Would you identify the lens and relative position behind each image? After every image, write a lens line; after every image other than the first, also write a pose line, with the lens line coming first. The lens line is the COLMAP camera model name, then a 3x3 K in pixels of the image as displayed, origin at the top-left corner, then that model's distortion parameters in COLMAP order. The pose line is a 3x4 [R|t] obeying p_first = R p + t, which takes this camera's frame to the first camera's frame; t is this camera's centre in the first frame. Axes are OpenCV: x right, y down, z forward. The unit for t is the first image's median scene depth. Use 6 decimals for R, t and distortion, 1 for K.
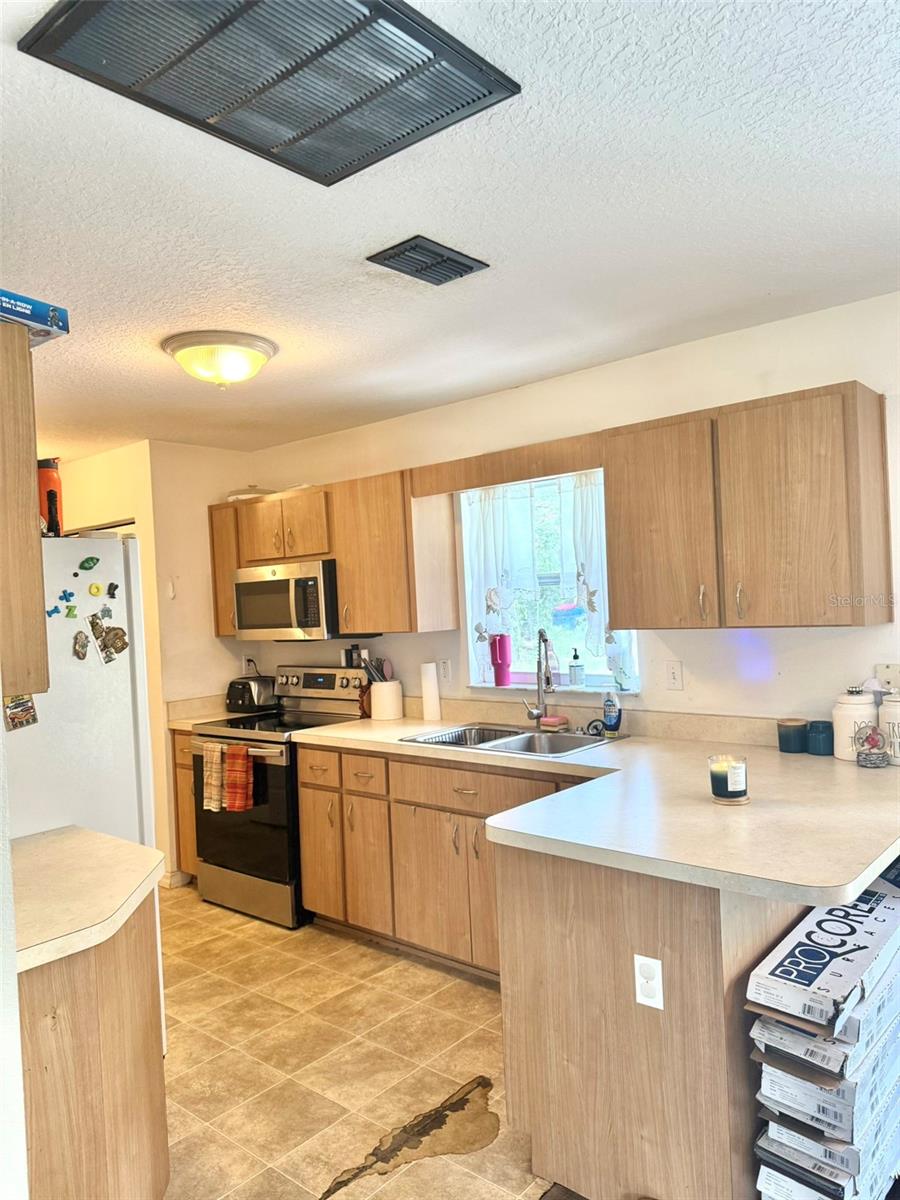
lens RADIAL K [[827.8, 0, 449.6], [0, 827.8, 603.8], [0, 0, 1]] dist [0.148009, -0.270704]
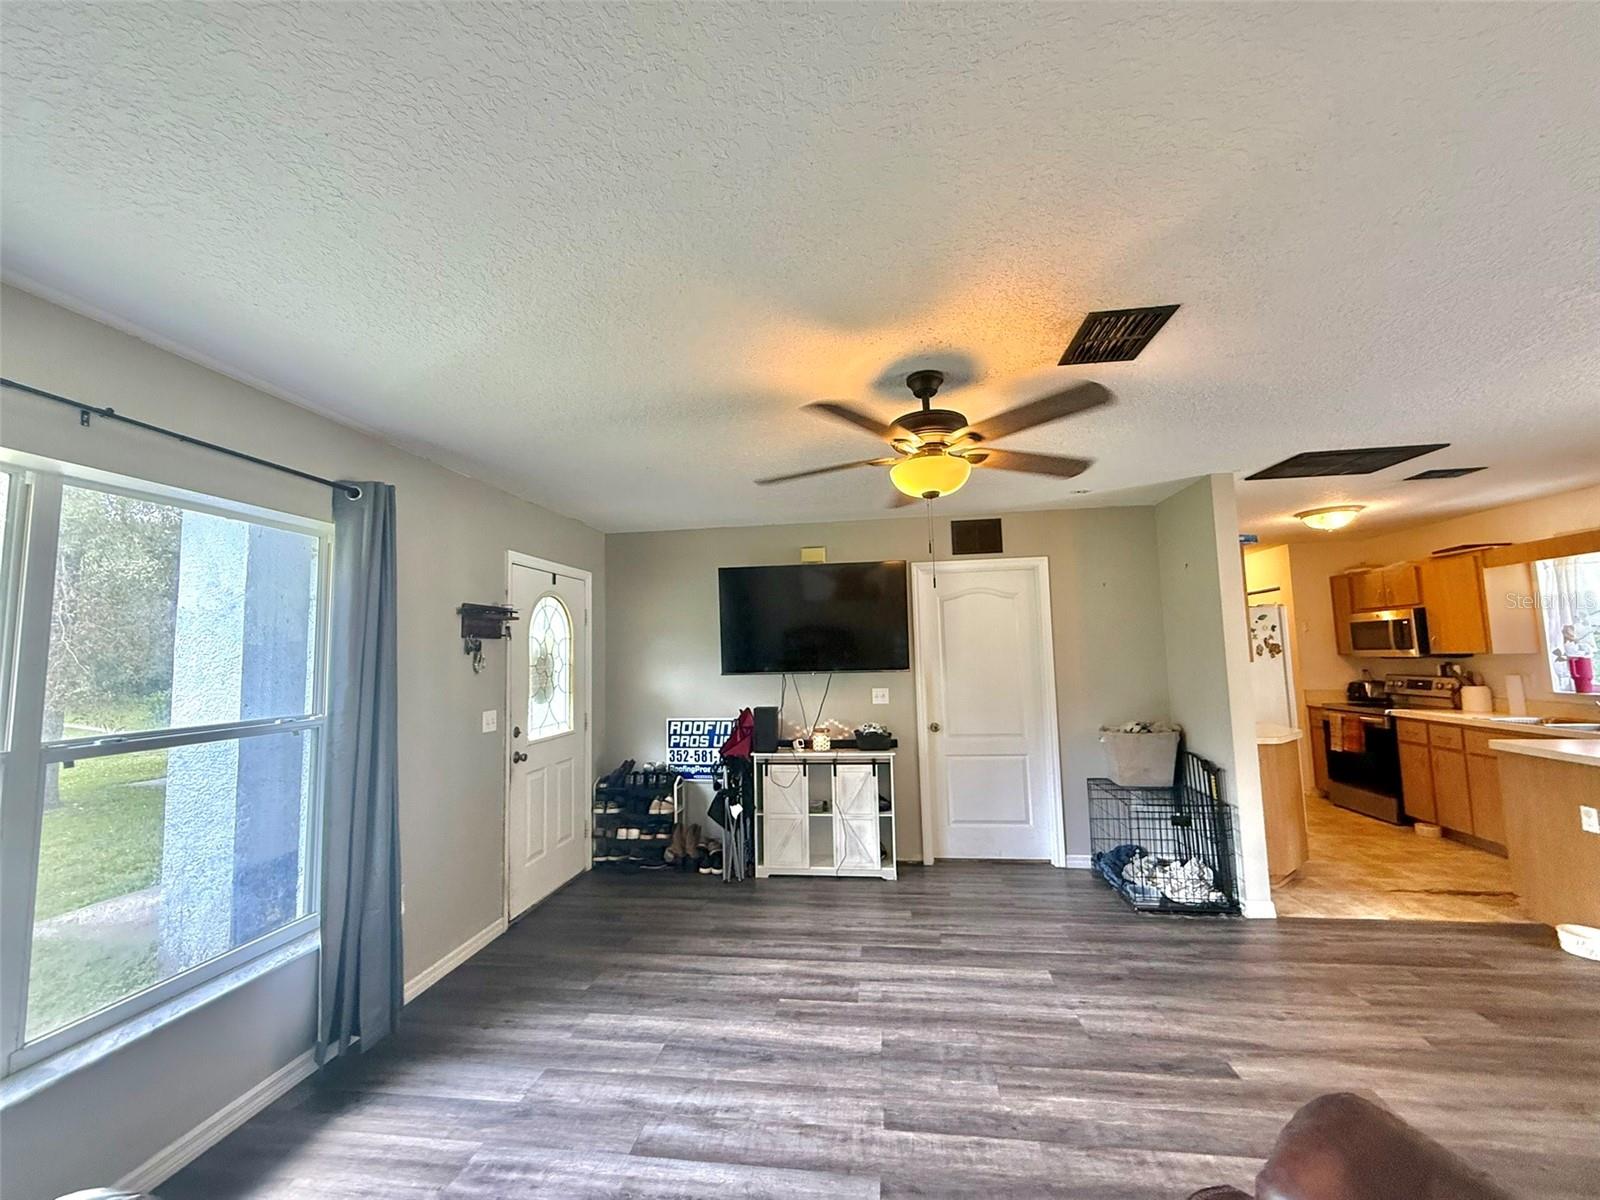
lens RADIAL K [[637.4, 0, 797.8], [0, 637.4, 599.4], [0, 0, 1]] dist [0.001685, -0.000608]
pose [[0.541564, -0.040390, -0.839689, 0.254818], [-0.008156, 0.998546, -0.053291, 0.006819], [0.840620, 0.035709, 0.540447, -0.725774]]
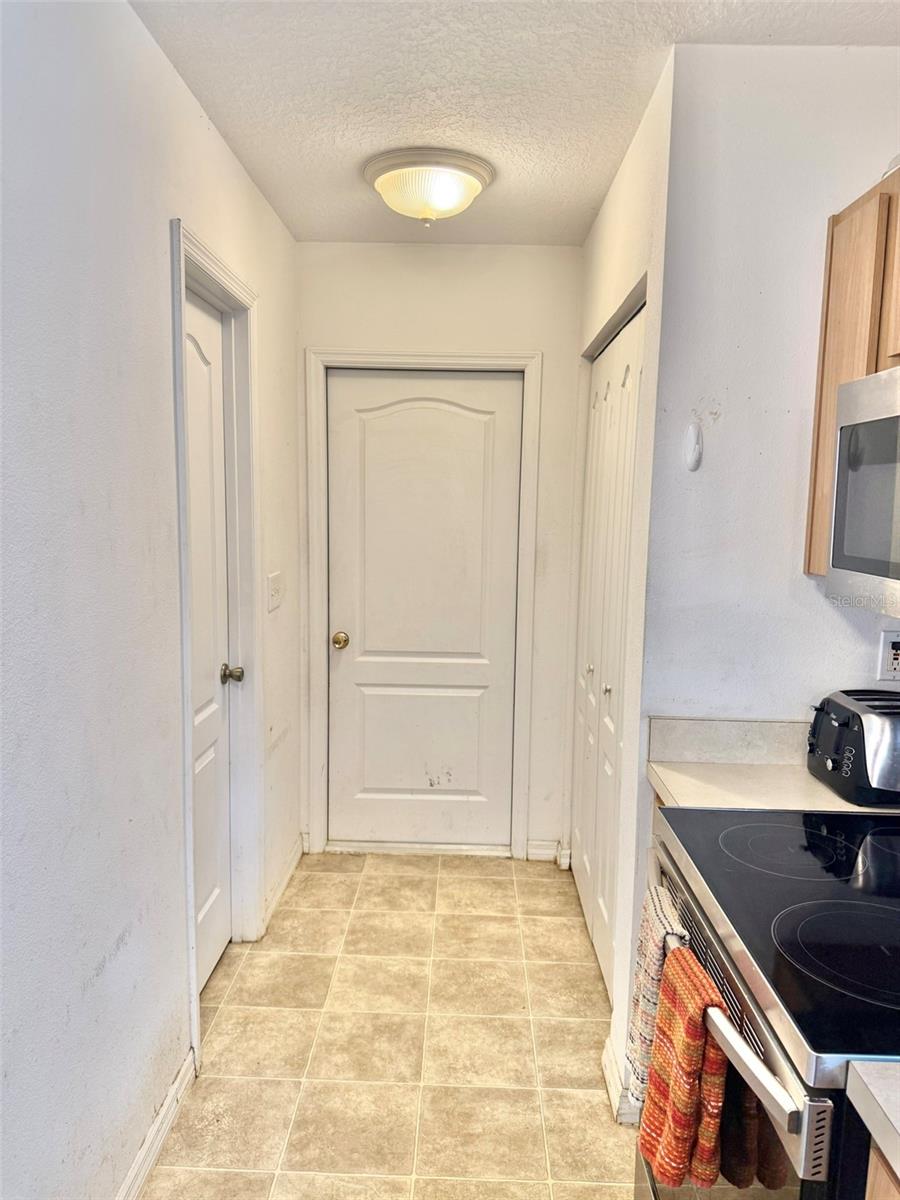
lens RADIAL K [[827.8, 0, 449.6], [0, 827.8, 603.8], [0, 0, 1]] dist [0.148009, -0.270704]
pose [[0.631891, 0.158343, -0.758710, -0.105714], [-0.057063, 0.985756, 0.158203, 0.000924], [0.772954, -0.056673, 0.631926, 0.773140]]
